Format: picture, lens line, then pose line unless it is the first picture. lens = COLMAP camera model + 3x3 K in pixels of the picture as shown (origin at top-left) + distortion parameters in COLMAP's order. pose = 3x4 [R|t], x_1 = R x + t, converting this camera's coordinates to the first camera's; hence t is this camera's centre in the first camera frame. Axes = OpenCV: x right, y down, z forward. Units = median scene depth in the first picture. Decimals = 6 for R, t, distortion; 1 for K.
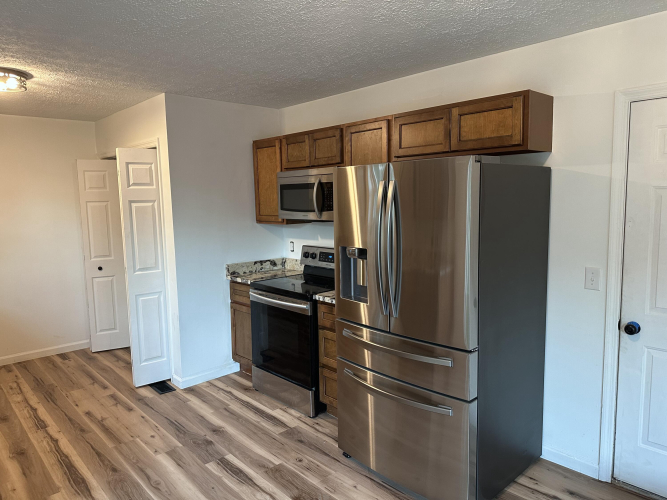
lens RADIAL K [[466.3, 0, 336.0], [0, 466.3, 249.5], [0, 0, 1]] dist [0.013244, -0.020797]
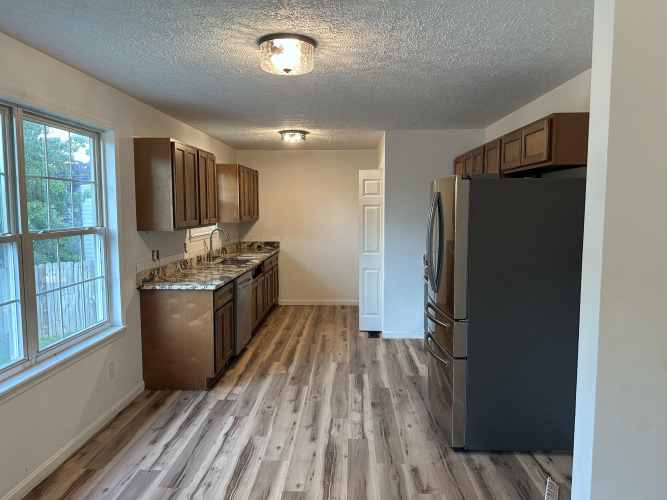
lens RADIAL K [[466.3, 0, 341.2], [0, 466.3, 250.6], [0, 0, 1]] dist [0.013244, -0.020797]
pose [[0.710383, 0.082762, -0.698933, 0.632447], [-0.087882, 0.995721, 0.028584, 0.005943], [0.698307, 0.041118, 0.714616, -0.126204]]
